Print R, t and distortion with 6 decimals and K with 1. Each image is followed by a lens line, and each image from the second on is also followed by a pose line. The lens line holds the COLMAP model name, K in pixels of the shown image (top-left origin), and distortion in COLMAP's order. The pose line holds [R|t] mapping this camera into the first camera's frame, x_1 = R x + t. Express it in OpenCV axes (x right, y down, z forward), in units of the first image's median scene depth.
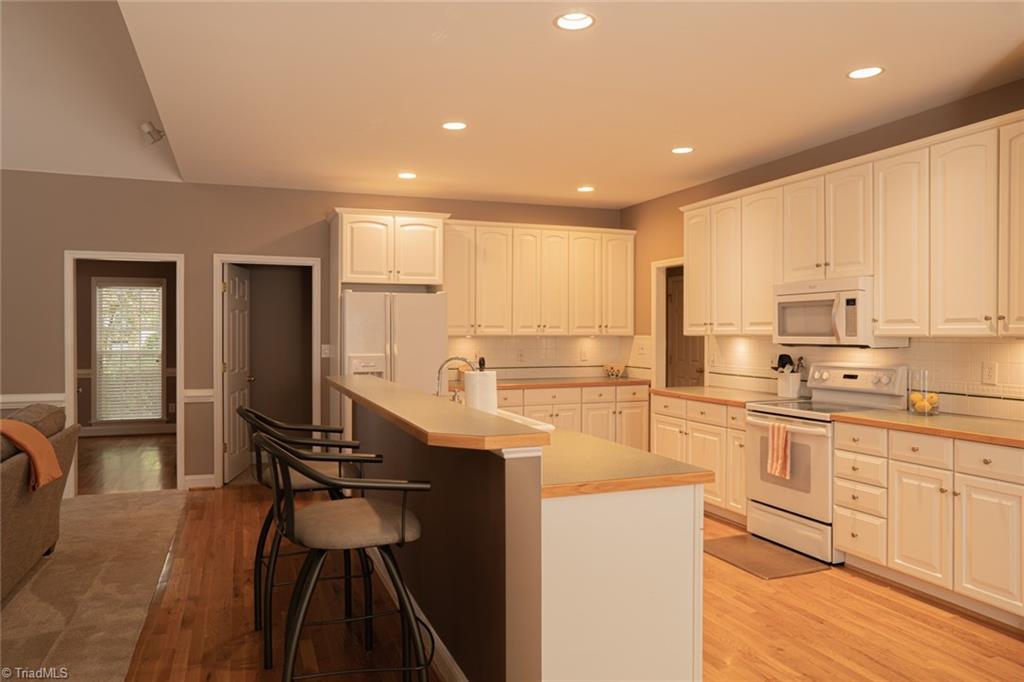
lens RADIAL K [[730.2, 0, 505.9], [0, 730.2, 339.0], [0, 0, 1]] dist [0.003927, 0.004301]
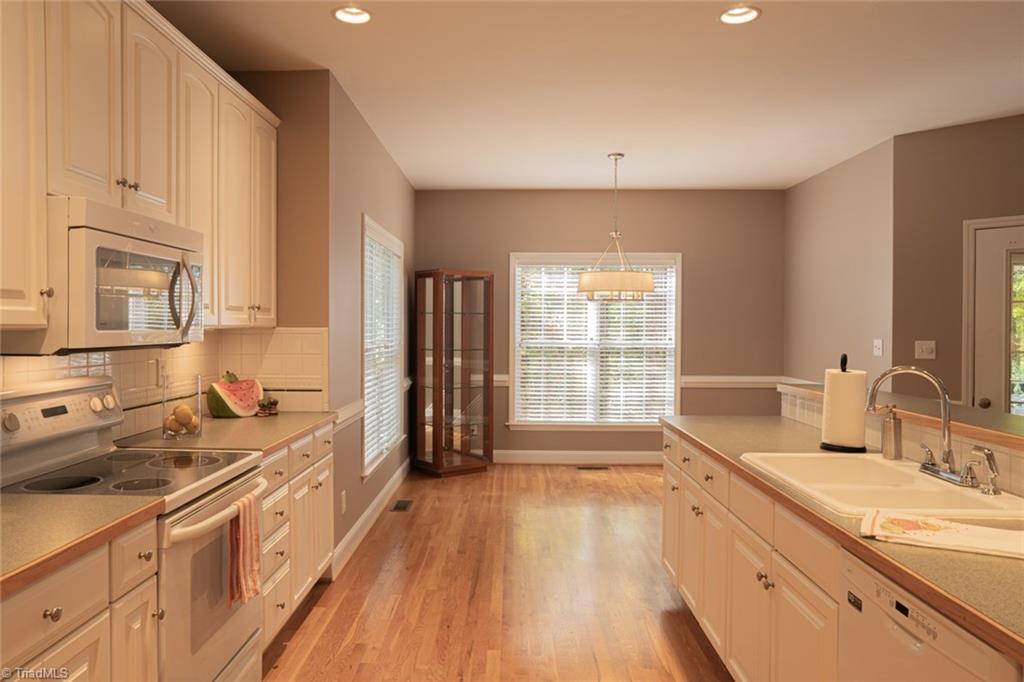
lens RADIAL K [[730.2, 0, 505.9], [0, 730.2, 339.0], [0, 0, 1]] dist [0.003927, 0.004301]
pose [[-0.933087, -0.010497, 0.359499, 0.017491], [-0.000306, 0.999597, 0.028391, -0.011457], [-0.359652, 0.026381, -0.932714, 1.454077]]
